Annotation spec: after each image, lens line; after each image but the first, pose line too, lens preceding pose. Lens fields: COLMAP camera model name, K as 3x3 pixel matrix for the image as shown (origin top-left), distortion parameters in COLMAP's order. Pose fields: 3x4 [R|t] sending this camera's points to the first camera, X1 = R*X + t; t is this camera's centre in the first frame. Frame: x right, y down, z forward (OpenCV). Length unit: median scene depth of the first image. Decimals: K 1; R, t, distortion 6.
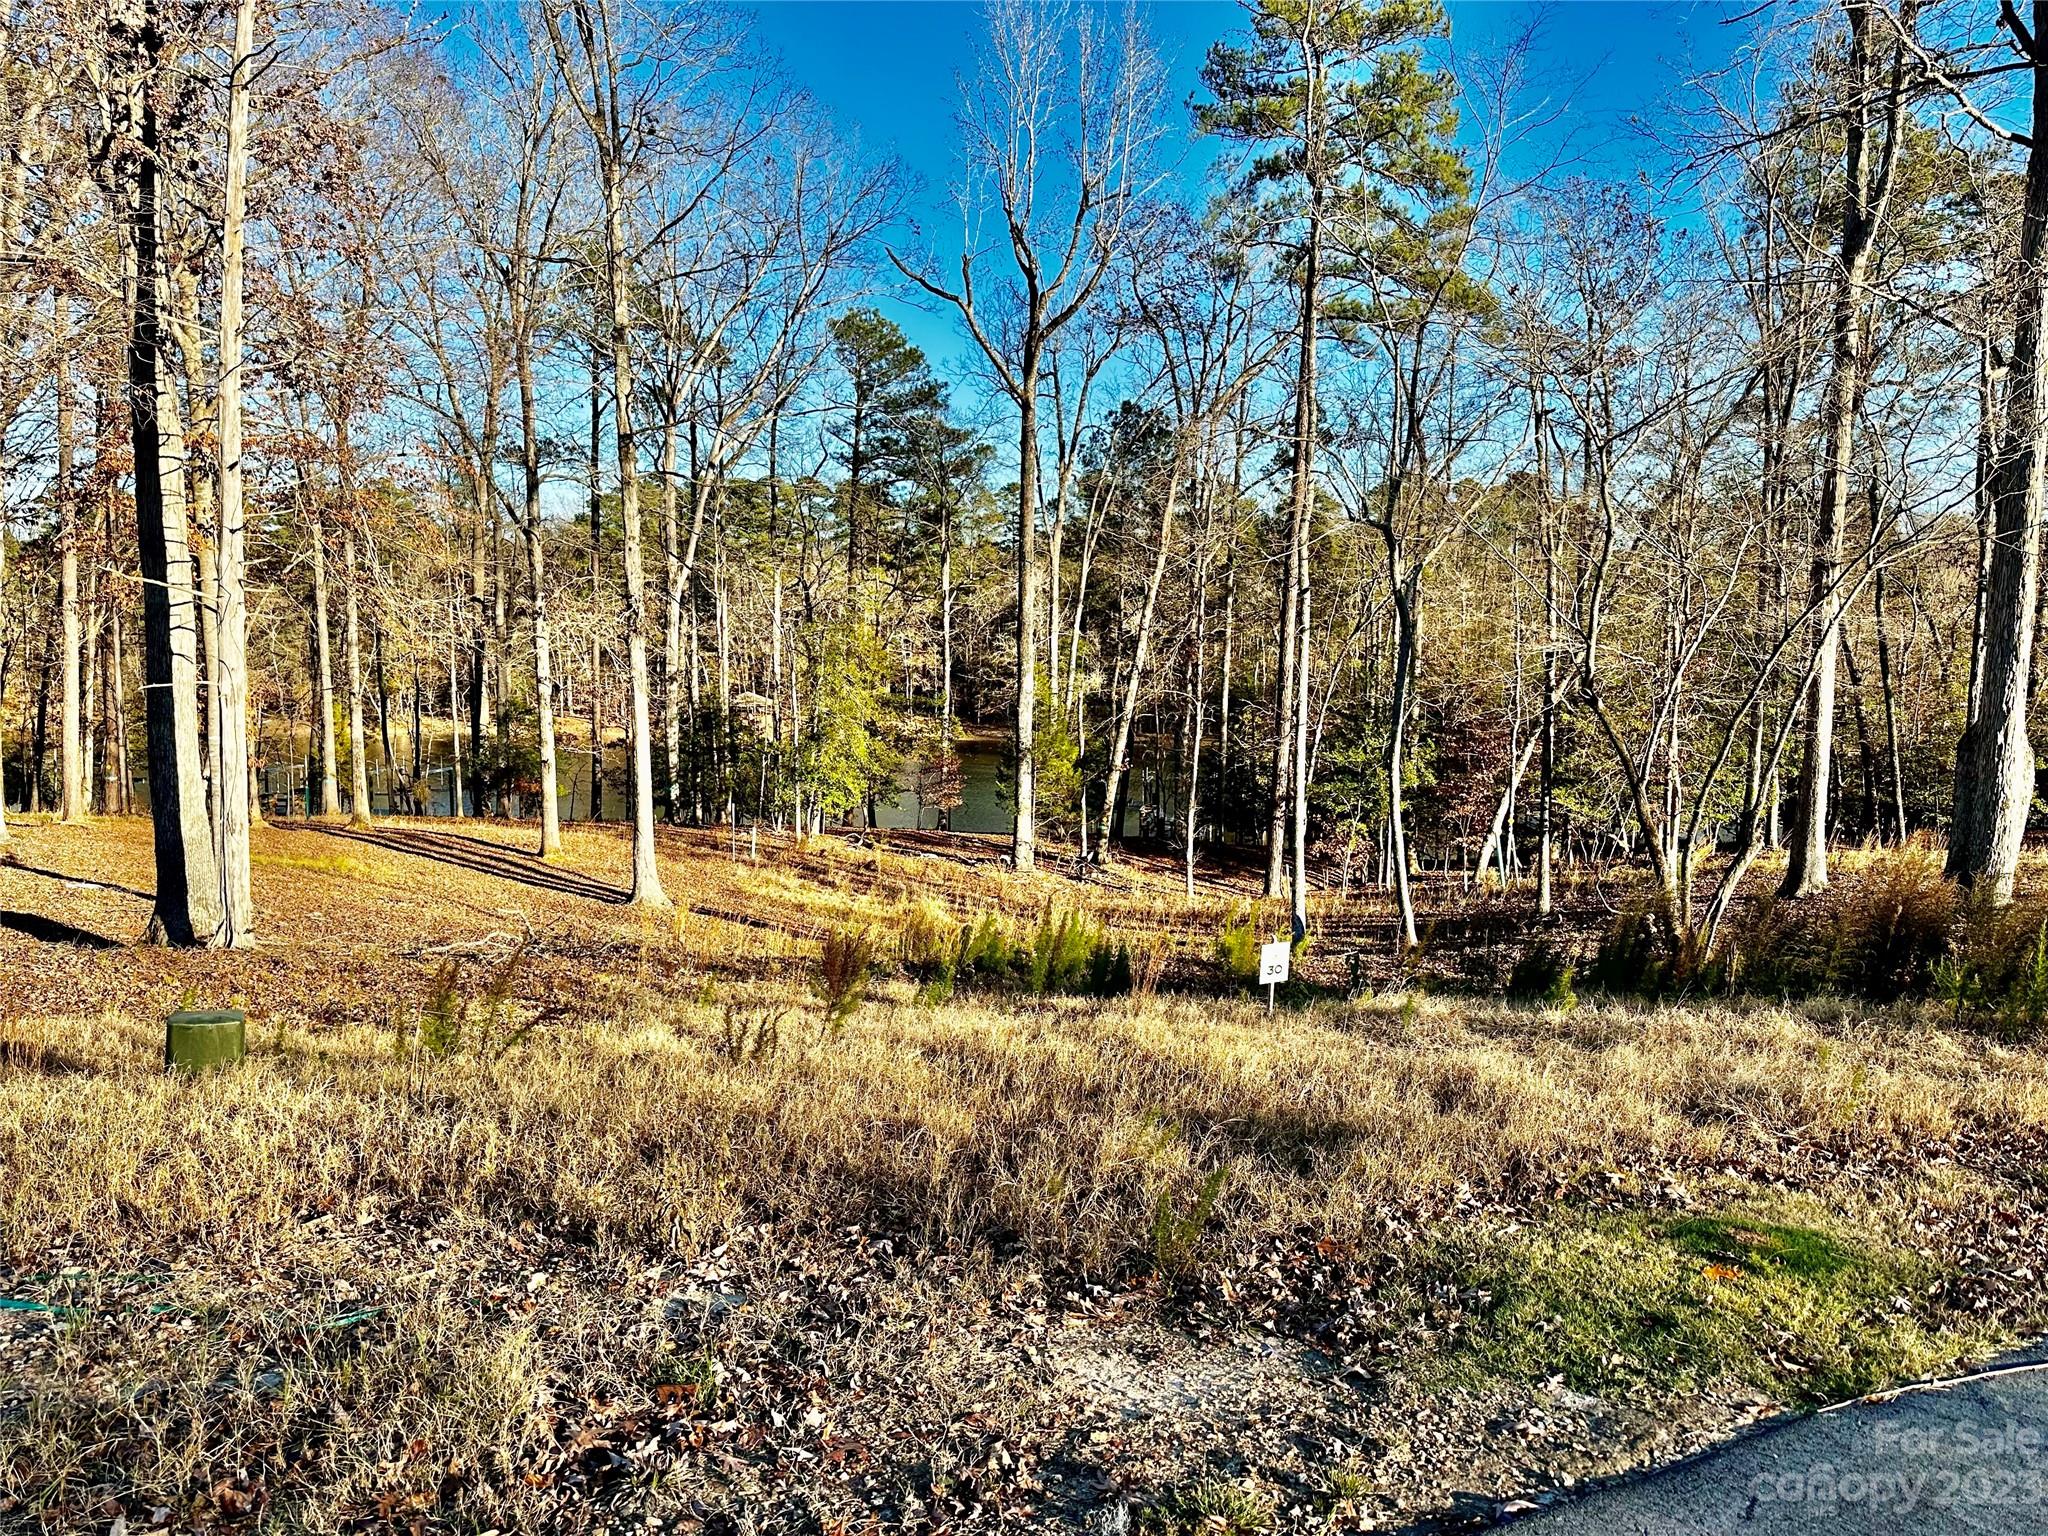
lens RADIAL K [[1452.9, 0, 1024.0], [0, 1452.9, 768.0], [0, 0, 1]] dist [0.156467, -0.217996]
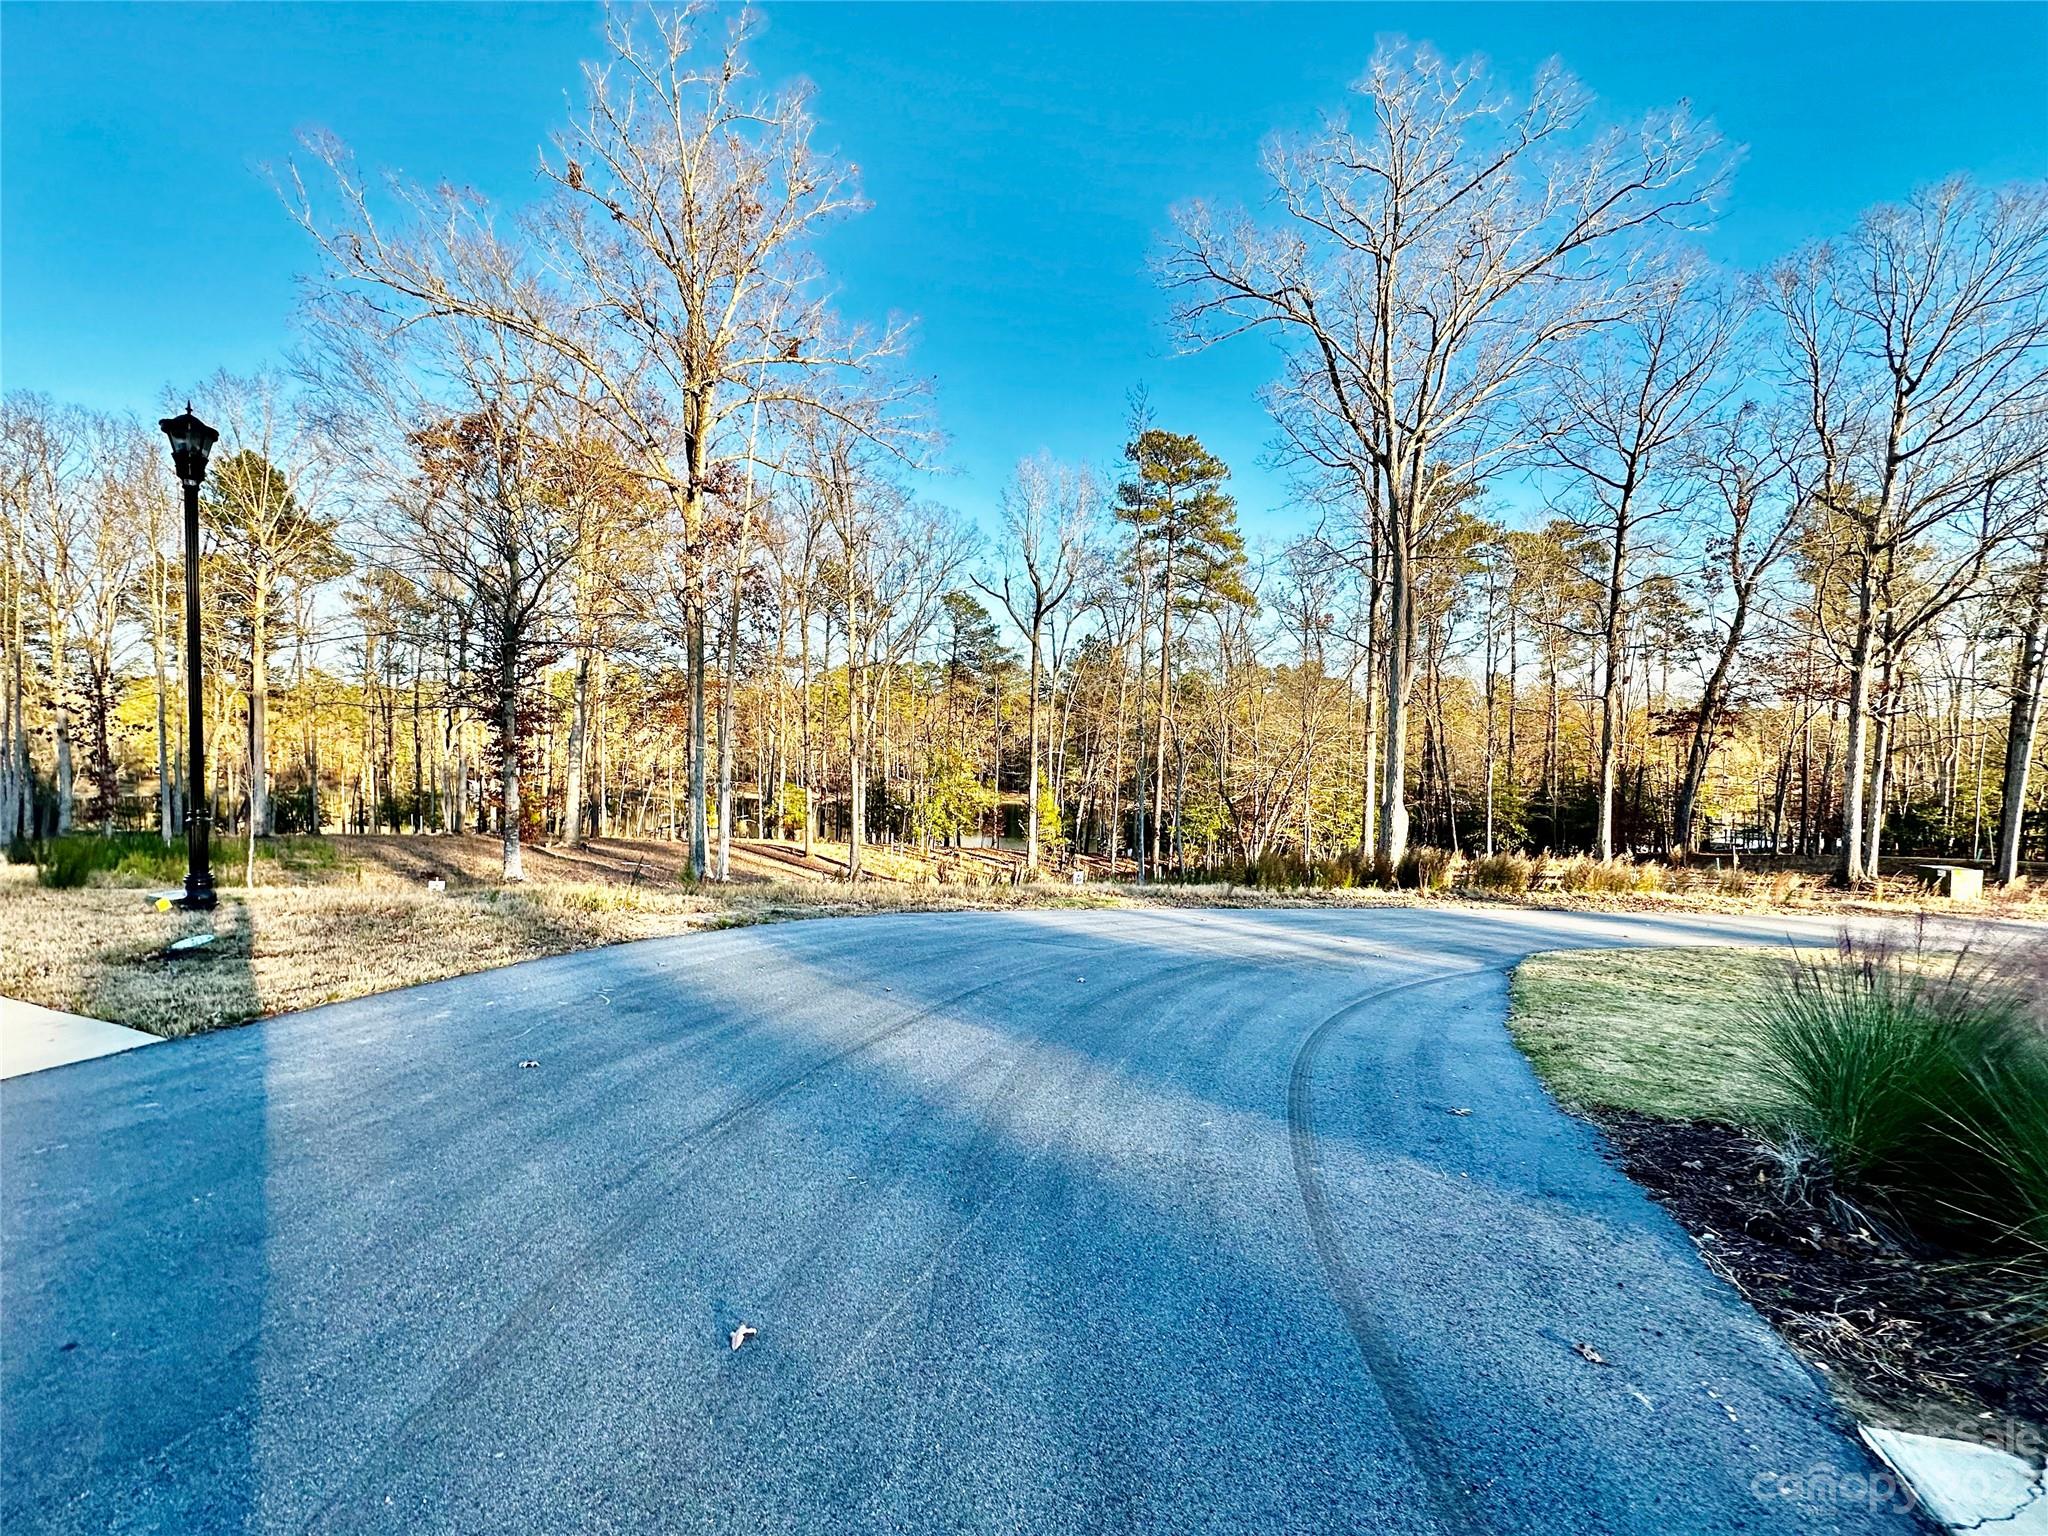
lens RADIAL K [[810.7, 0, 1024.0], [0, 810.7, 768.0], [0, 0, 1]] dist [0.024062, 0.000000]
pose [[0.999607, 0.008785, -0.026606, 0.018316], [-0.010379, 0.998123, -0.060353, 0.000498], [0.026026, 0.060606, 0.997822, -0.143339]]
